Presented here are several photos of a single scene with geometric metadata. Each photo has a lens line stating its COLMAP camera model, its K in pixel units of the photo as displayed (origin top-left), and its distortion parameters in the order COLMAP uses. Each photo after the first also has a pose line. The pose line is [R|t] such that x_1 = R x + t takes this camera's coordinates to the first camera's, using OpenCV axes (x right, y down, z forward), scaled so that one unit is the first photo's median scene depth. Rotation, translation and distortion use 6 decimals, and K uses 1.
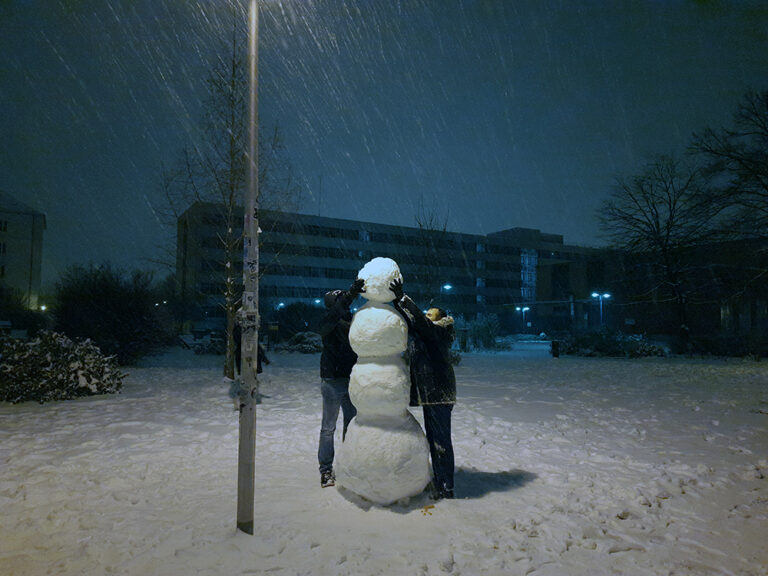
lens RADIAL K [[538.6, 0, 384.0], [0, 538.6, 288.0], [0, 0, 1]] dist [0.042470, 0.000288]
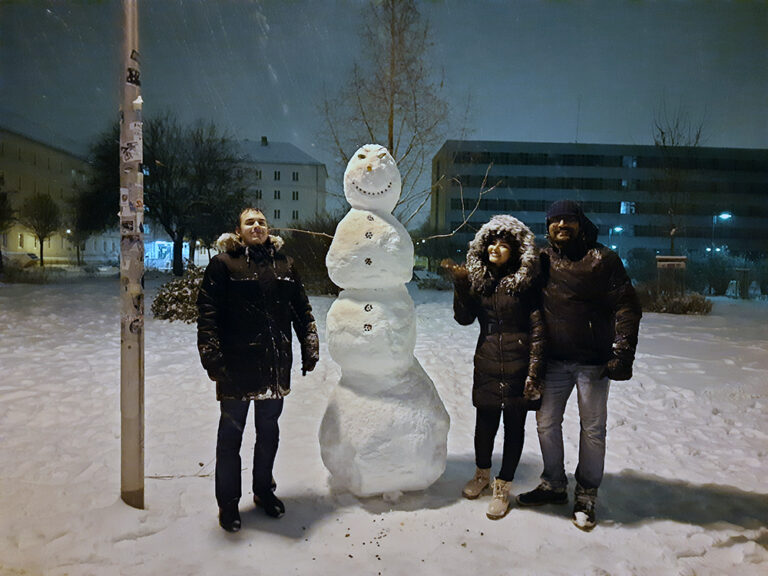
lens RADIAL K [[538.6, 0, 384.0], [0, 538.6, 288.0], [0, 0, 1]] dist [0.042470, 0.000288]
pose [[0.899066, 0.034179, -0.436478, 0.162317], [0.015198, 0.993911, 0.109135, 0.025480], [0.437550, -0.104753, 0.893072, 0.201221]]
